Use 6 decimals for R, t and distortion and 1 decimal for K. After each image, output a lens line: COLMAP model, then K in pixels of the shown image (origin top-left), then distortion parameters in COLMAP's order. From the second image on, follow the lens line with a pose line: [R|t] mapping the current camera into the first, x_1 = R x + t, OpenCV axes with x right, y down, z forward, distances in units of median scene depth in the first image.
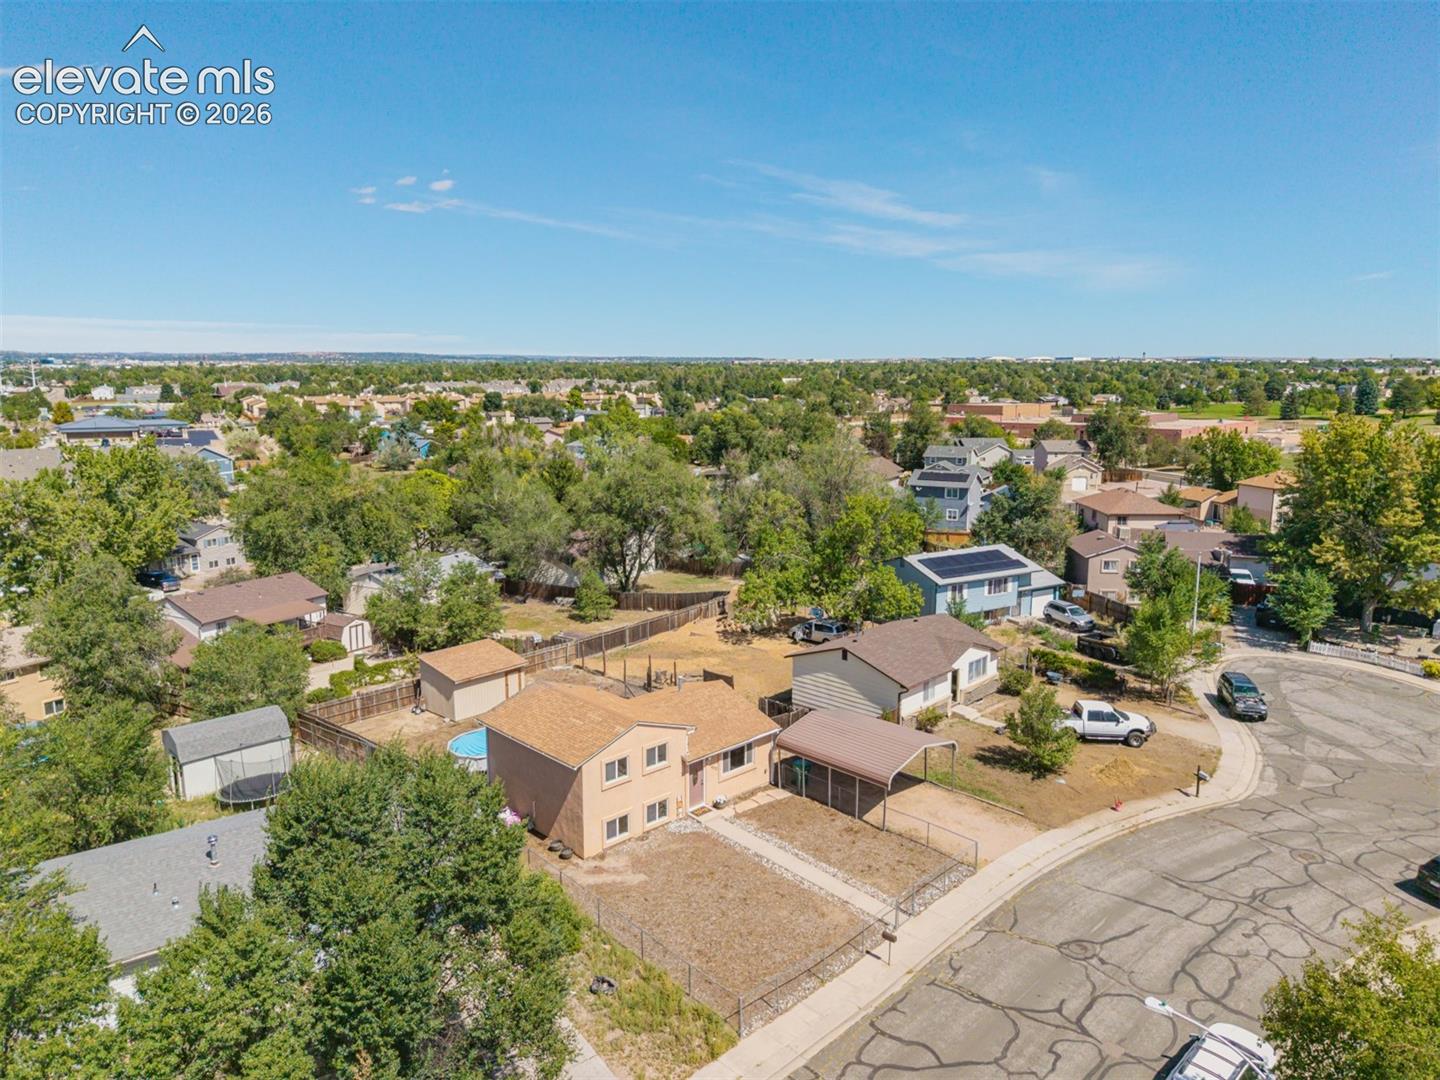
lens RADIAL K [[953.5, 0, 719.1], [0, 953.5, 550.7], [0, 0, 1]] dist [0.055544, -0.077678]
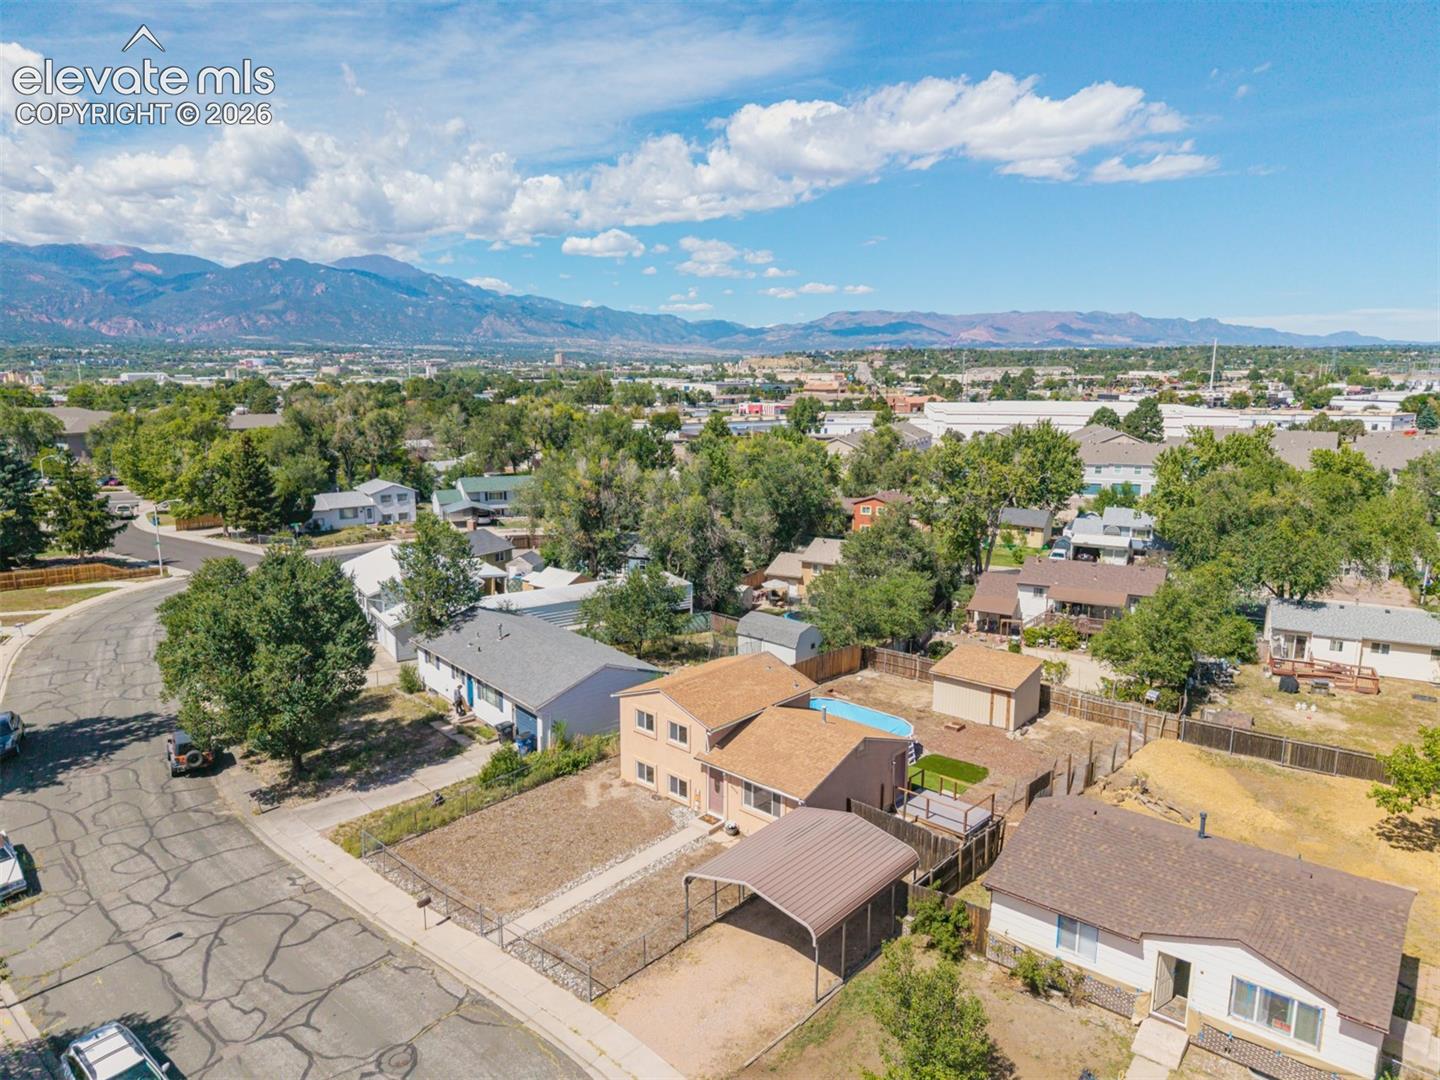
lens RADIAL K [[953.5, 0, 719.1], [0, 953.5, 550.7], [0, 0, 1]] dist [0.055544, -0.077678]
pose [[0.081332, 0.203664, -0.975657, 0.914745], [-0.188169, 0.964433, 0.185635, -0.177864], [0.978763, 0.168491, 0.116763, 0.899613]]
